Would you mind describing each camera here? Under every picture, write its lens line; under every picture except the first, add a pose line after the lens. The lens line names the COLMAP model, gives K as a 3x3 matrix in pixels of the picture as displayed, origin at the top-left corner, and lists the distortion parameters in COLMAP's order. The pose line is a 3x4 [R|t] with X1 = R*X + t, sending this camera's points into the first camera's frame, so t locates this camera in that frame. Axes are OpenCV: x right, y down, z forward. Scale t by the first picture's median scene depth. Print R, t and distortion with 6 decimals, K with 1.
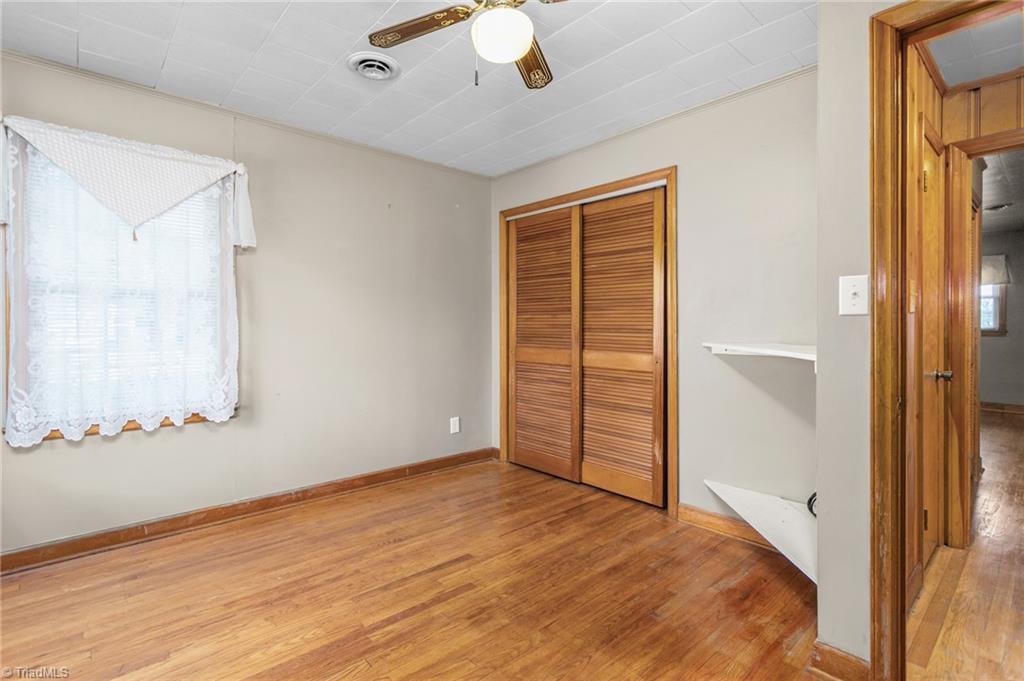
lens RADIAL K [[496.0, 0, 524.0], [0, 496.0, 325.4], [0, 0, 1]] dist [0.009394, -0.000755]
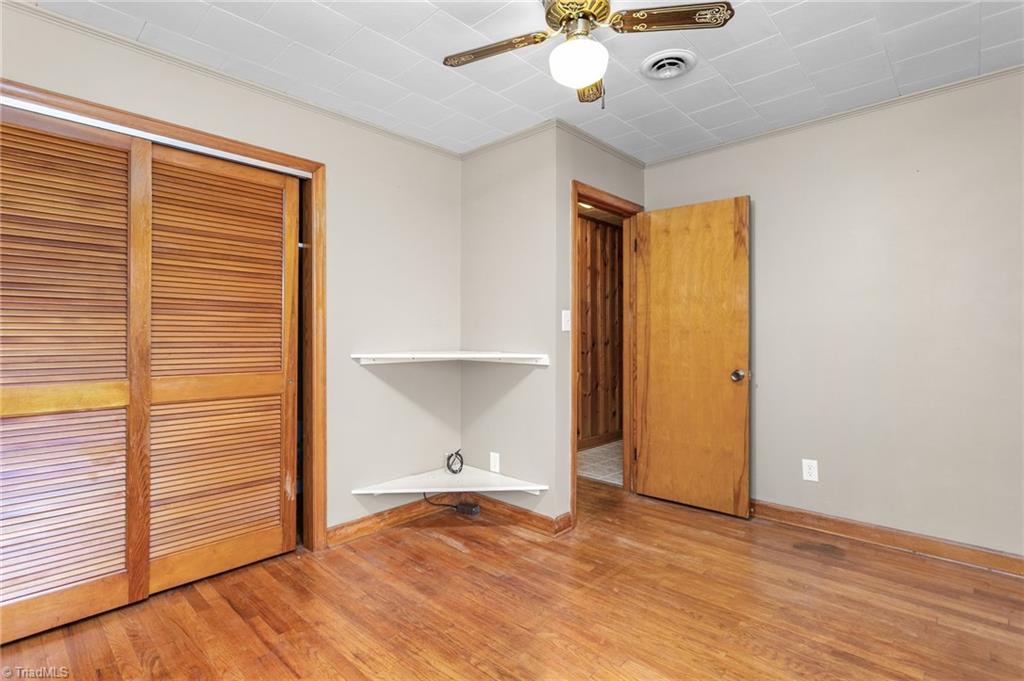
lens RADIAL K [[496.0, 0, 513.0], [0, 496.0, 336.2], [0, 0, 1]] dist [0.009394, -0.000755]
pose [[-0.067255, -0.003931, 0.997728, -0.646812], [0.003448, 0.999985, 0.004172, -0.004770], [-0.997730, 0.003720, -0.067240, 0.726682]]
